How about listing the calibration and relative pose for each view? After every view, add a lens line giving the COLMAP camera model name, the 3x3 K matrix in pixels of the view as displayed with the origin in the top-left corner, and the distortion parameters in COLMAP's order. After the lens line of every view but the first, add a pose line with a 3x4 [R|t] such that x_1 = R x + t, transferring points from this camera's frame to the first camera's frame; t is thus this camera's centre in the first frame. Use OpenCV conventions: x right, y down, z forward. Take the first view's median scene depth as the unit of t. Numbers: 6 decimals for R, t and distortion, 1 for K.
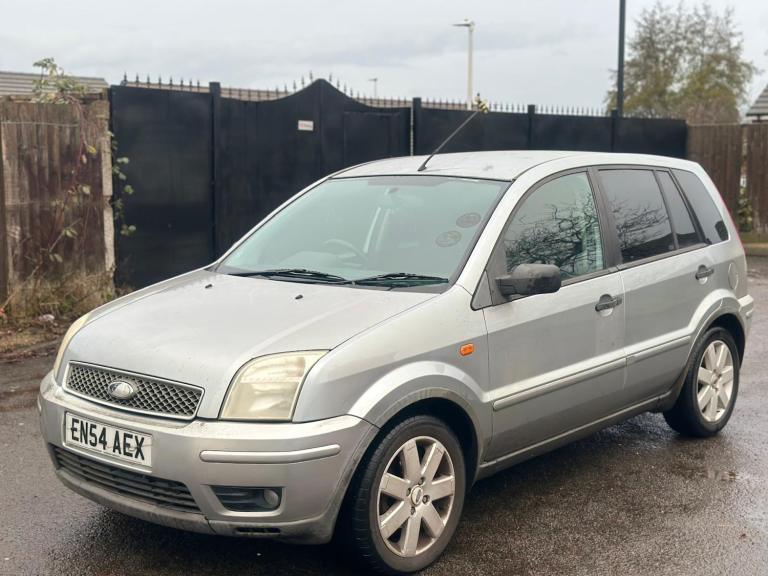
lens RADIAL K [[1084.9, 0, 392.5], [0, 1084.9, 289.8], [0, 0, 1]] dist [0.115555, 0.000000]
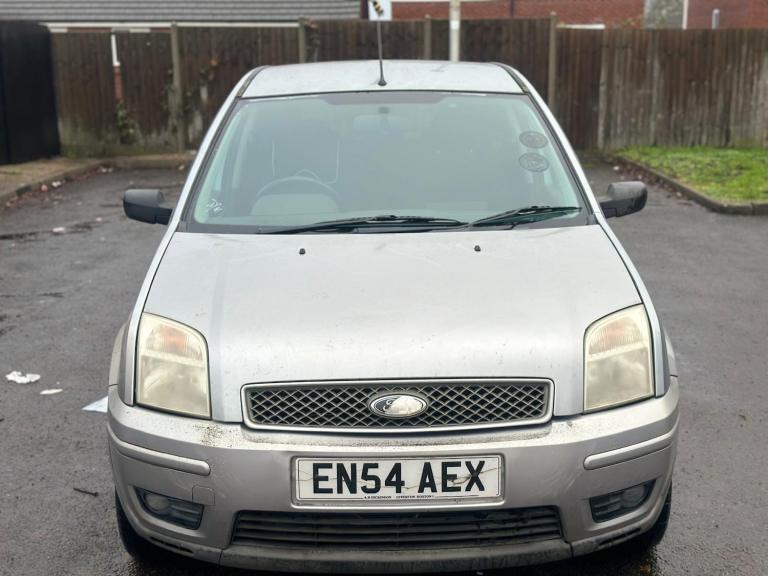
lens RADIAL K [[1084.9, 0, 381.7], [0, 1084.9, 292.4], [0, 0, 1]] dist [0.115555, 0.000000]
pose [[0.742999, -0.148104, 0.652701, -0.688440], [0.093877, 0.988630, 0.117465, -0.064041], [-0.662676, -0.026003, 0.748454, 0.468332]]
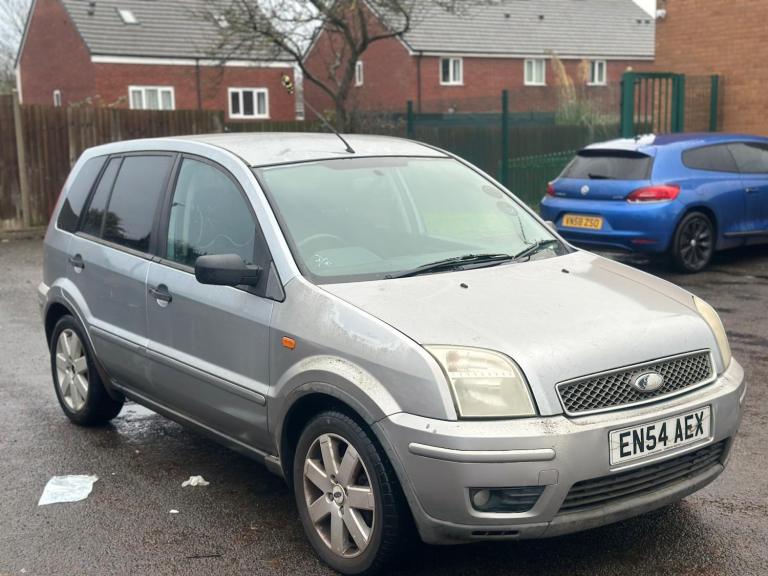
lens RADIAL K [[1084.9, 0, 380.8], [0, 1084.9, 292.5], [0, 0, 1]] dist [0.115555, 0.000000]
pose [[0.203679, -0.153679, 0.966901, -1.167425], [0.144234, 0.981537, 0.125622, -0.133455], [-0.968355, 0.113873, 0.222084, 0.980185]]
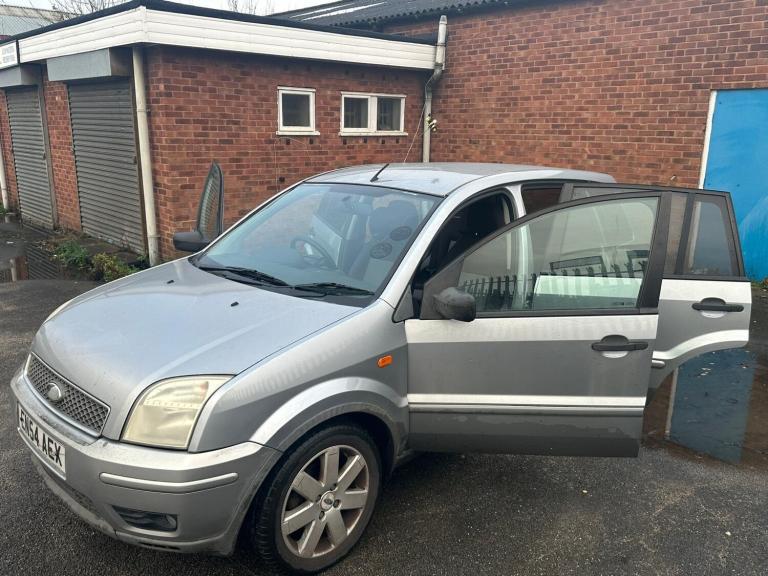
lens RADIAL K [[621.3, 0, 385.5], [0, 621.3, 284.6], [0, 0, 1]] dist [0.081704, -0.112736]
pose [[0.997947, 0.042226, -0.048153, 0.097483], [-0.037222, 0.994245, 0.100457, -0.084137], [0.052118, -0.098459, 0.993775, 0.405174]]
